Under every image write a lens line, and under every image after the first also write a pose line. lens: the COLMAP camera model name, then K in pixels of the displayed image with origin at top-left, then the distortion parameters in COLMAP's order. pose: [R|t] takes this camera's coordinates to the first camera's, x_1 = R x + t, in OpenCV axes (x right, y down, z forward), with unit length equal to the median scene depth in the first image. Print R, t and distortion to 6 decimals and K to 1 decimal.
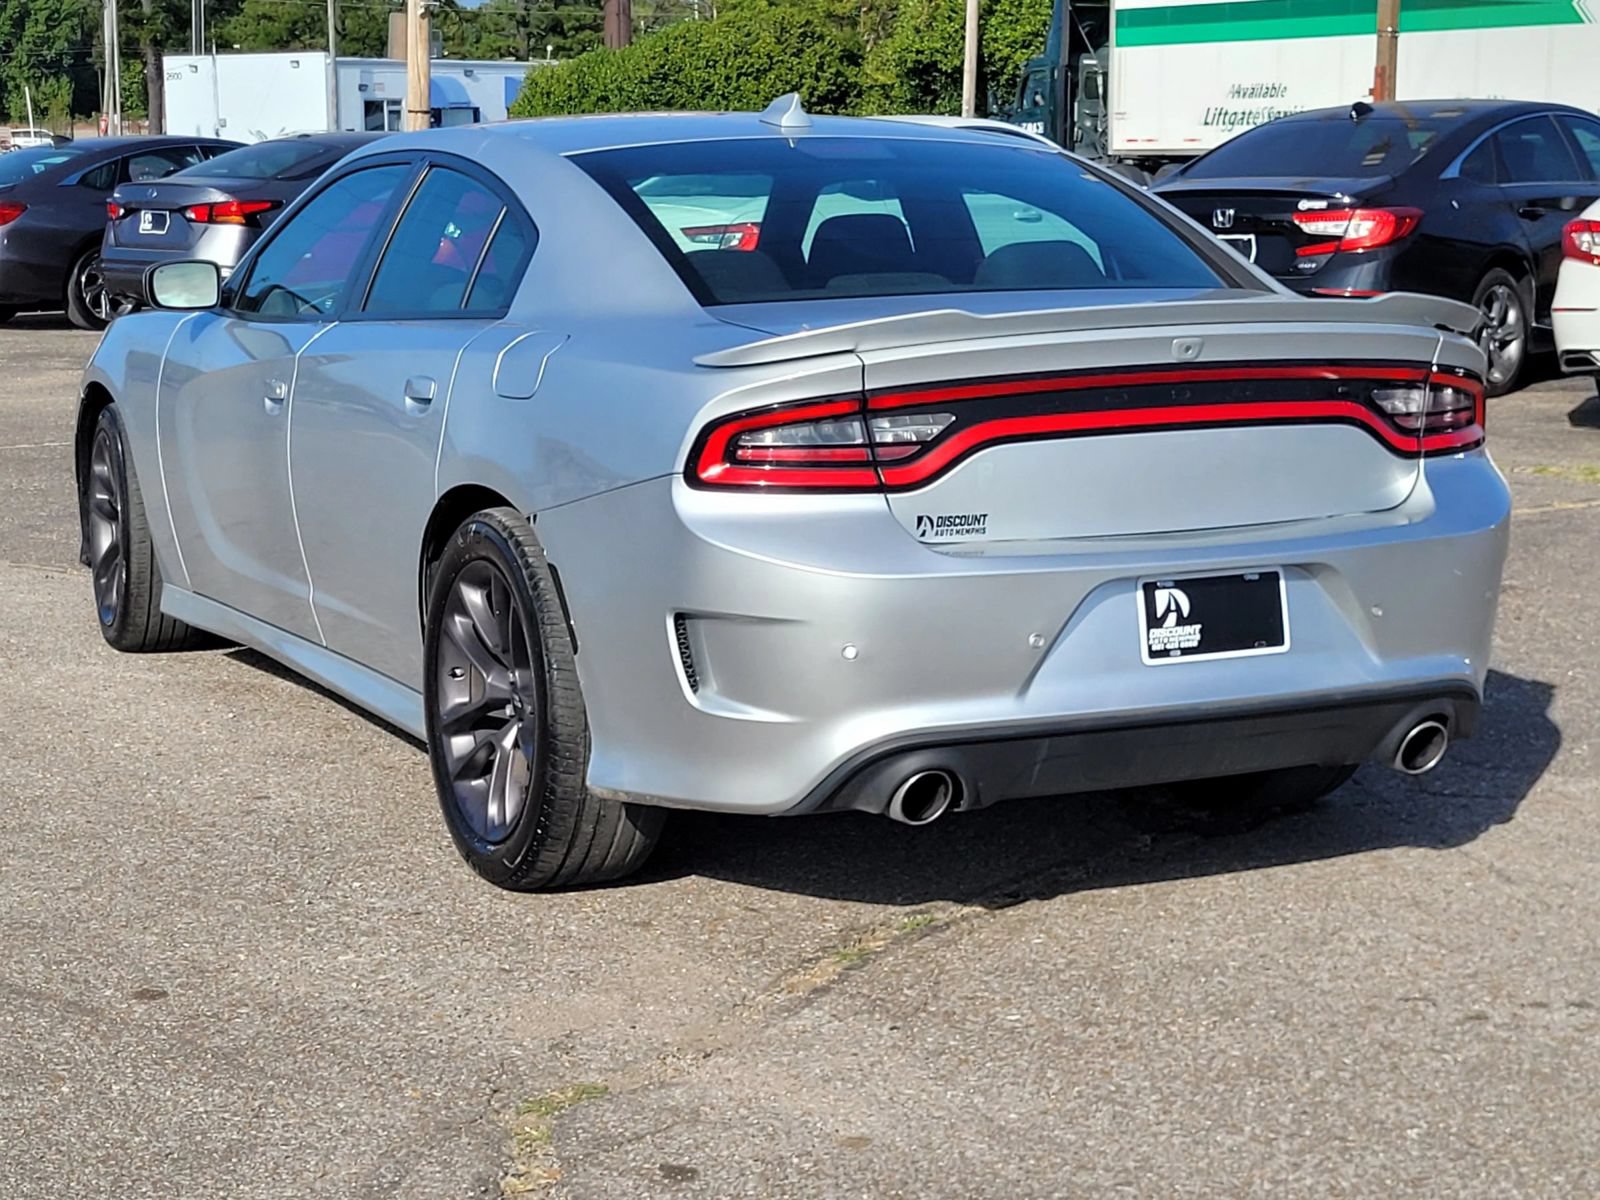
lens RADIAL K [[2865.0, 0, 795.3], [0, 2865.0, 602.7], [0, 0, 1]] dist [0.067404, 0.019682]
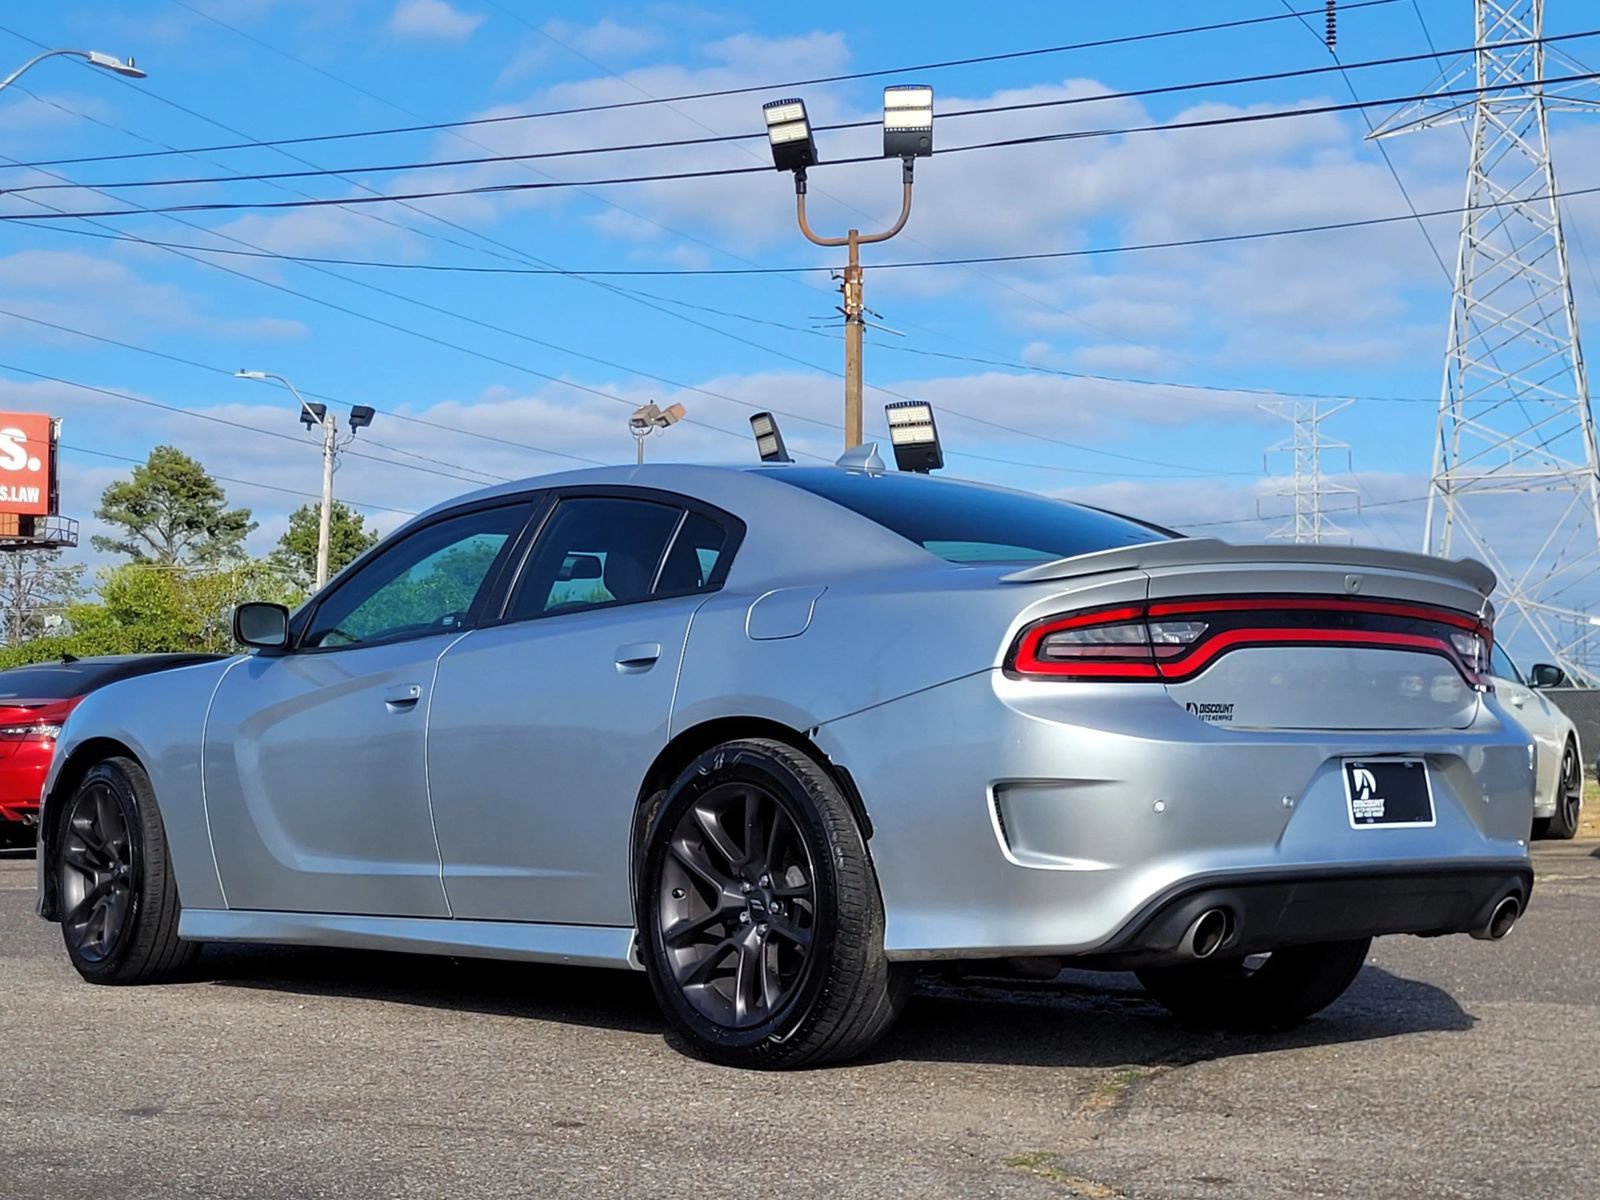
lens RADIAL K [[2512.3, 0, 765.0], [0, 2512.3, 600.7], [0, 0, 1]] dist [0.028146, 0.082013]
pose [[0.968942, 0.017624, 0.246661, -0.391552], [0.036631, 0.976223, -0.213650, 0.147772], [-0.244561, 0.216050, 0.945258, 0.015447]]
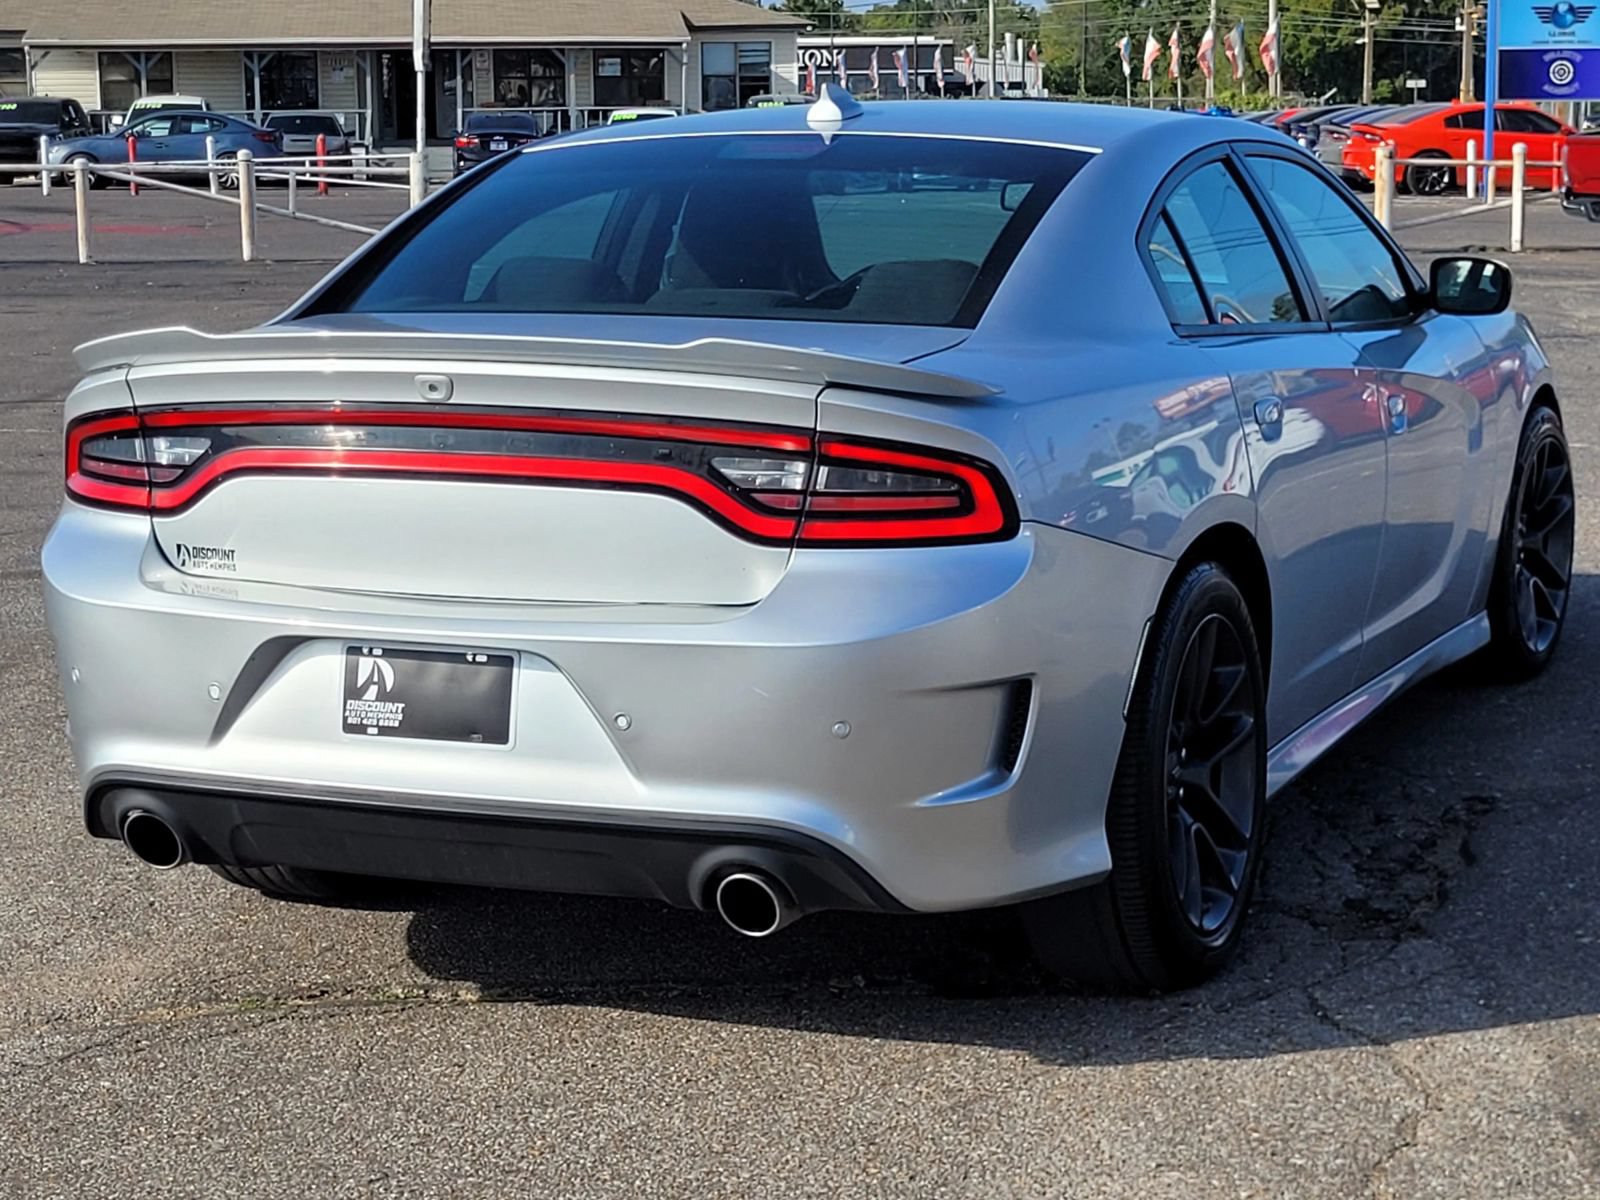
lens RADIAL K [[3145.4, 0, 873.6], [0, 3145.4, 631.0], [0, 0, 1]] dist [0.046066, 0.075119]
pose [[0.676371, 0.120022, -0.726716, 0.936017], [-0.114257, 0.991788, 0.057458, -0.085925], [0.727645, 0.044169, 0.684530, 0.449865]]
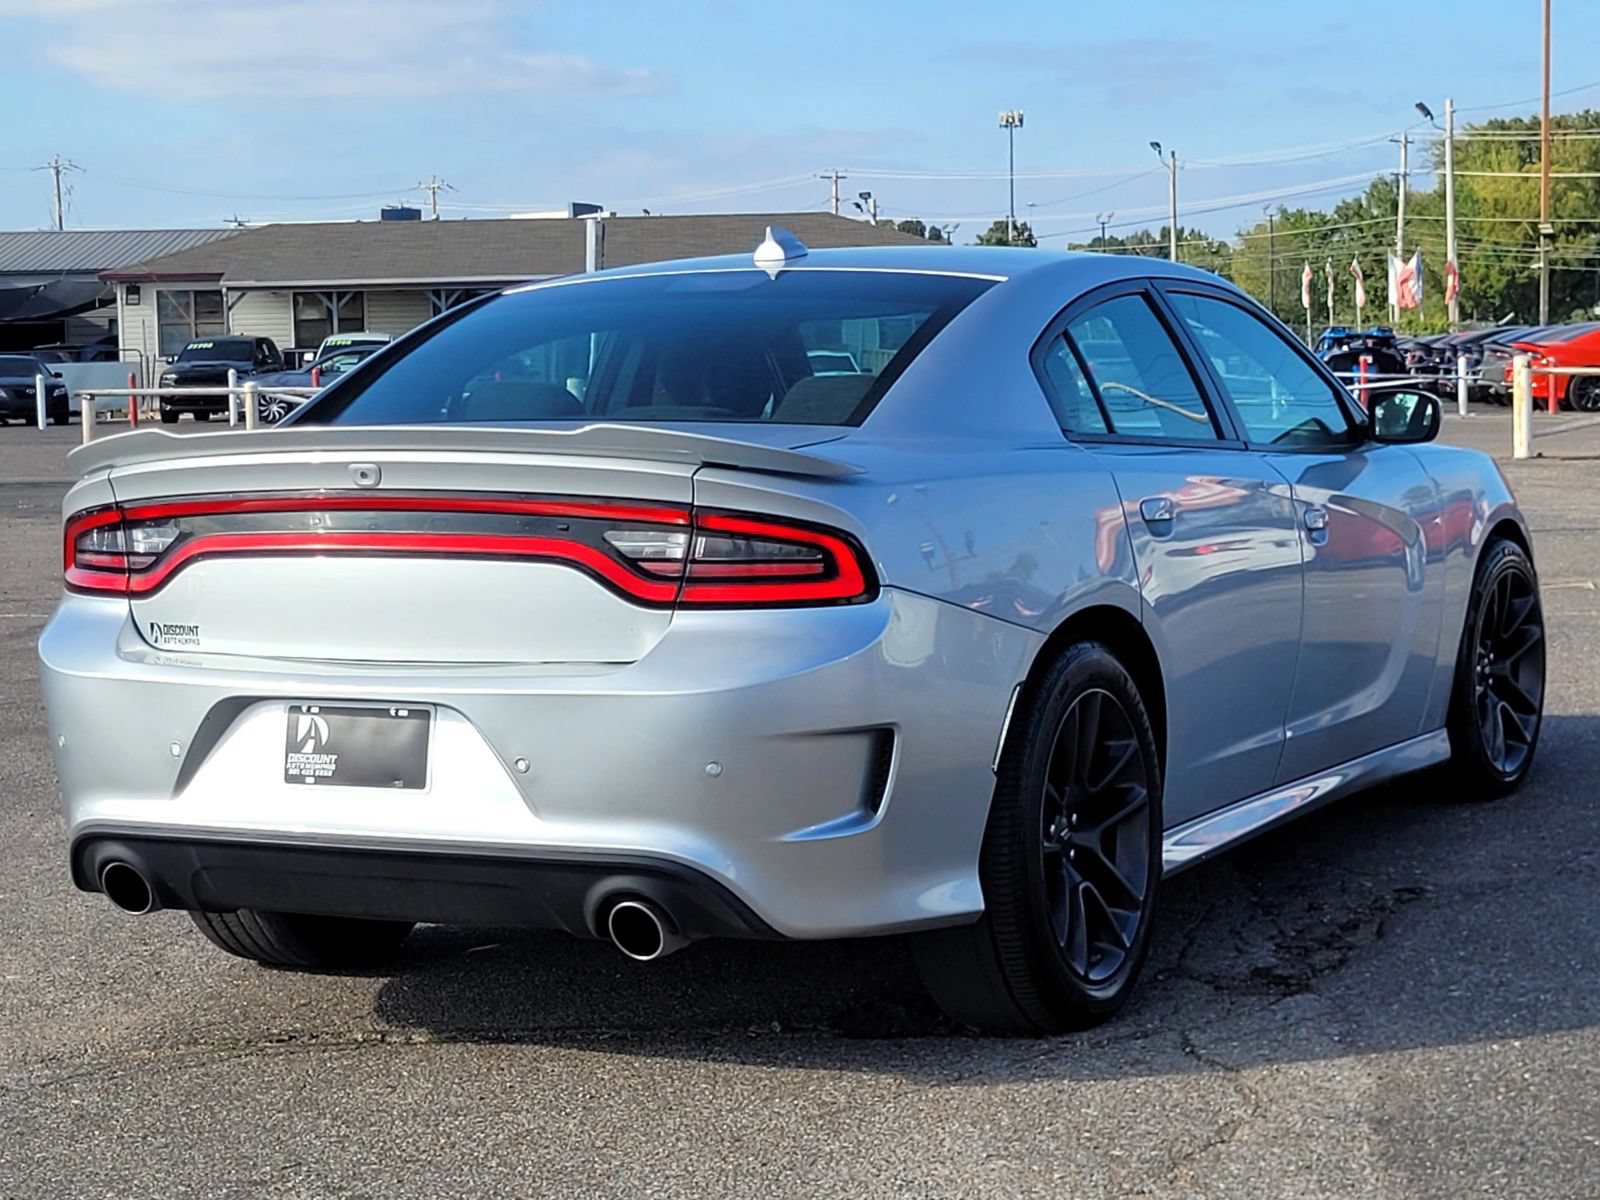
lens RADIAL K [[3145.4, 0, 873.6], [0, 3145.4, 631.0], [0, 0, 1]] dist [0.046066, 0.075119]
pose [[0.631454, 0.061094, -0.773002, 1.091840], [-0.106510, 0.994276, -0.008424, -0.045007], [0.768063, 0.087652, 0.634347, 0.457133]]
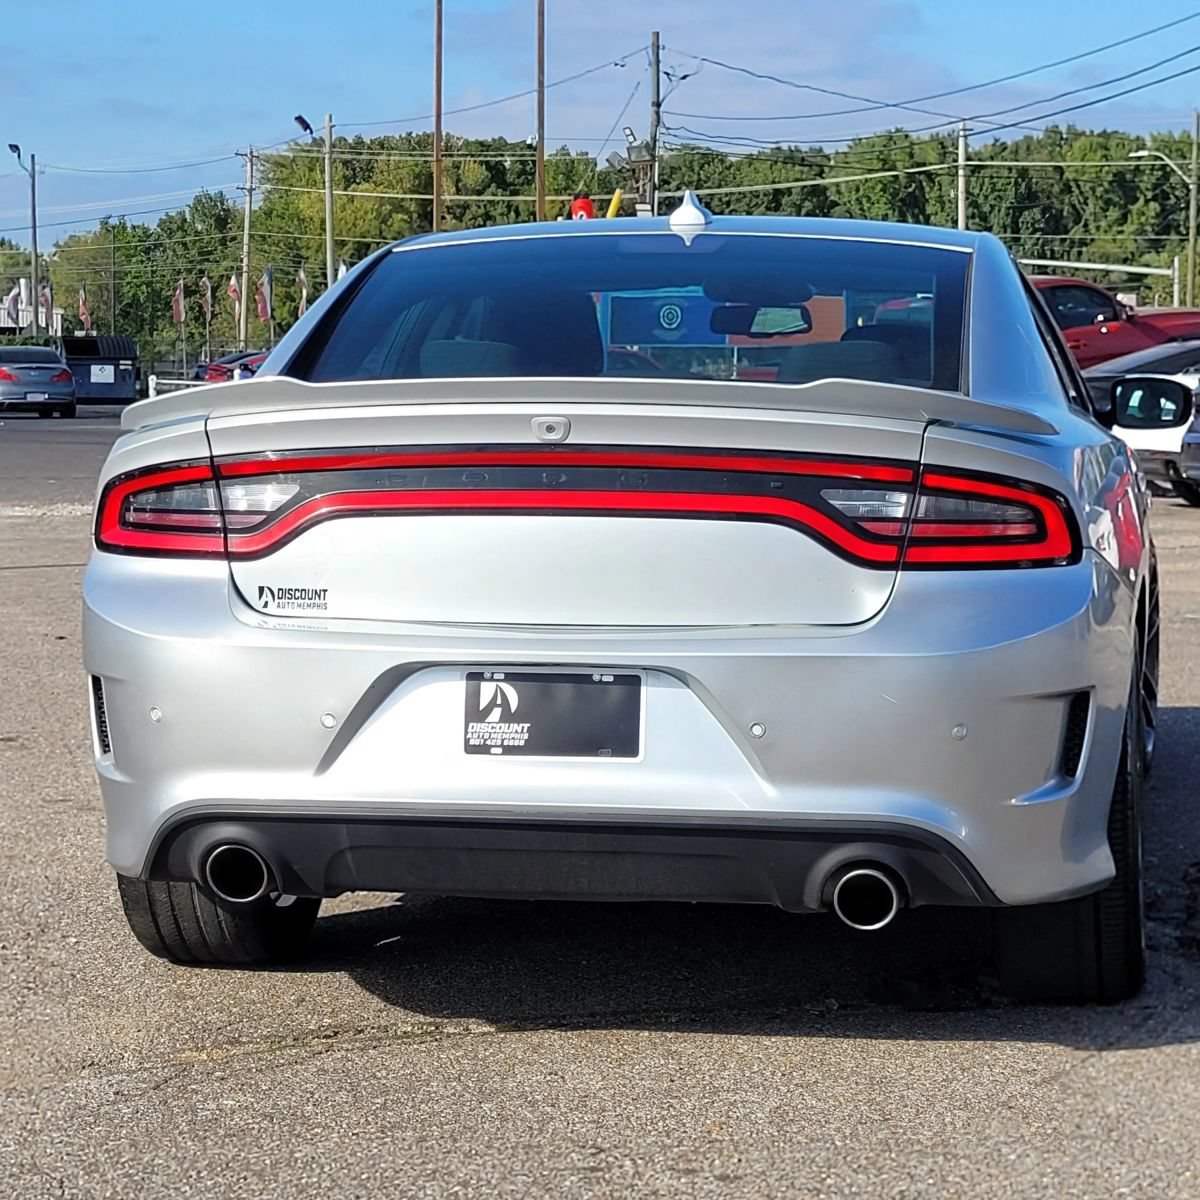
lens RADIAL K [[3208.7, 0, 649.1], [0, 3208.7, 602.4], [0, 0, 1]] dist [0.044400, -0.096440]
pose [[0.825151, 0.051321, -0.562577, 0.758822], [-0.097534, 0.993852, -0.052392, 0.019545], [0.556430, 0.098101, 0.825083, 0.162550]]
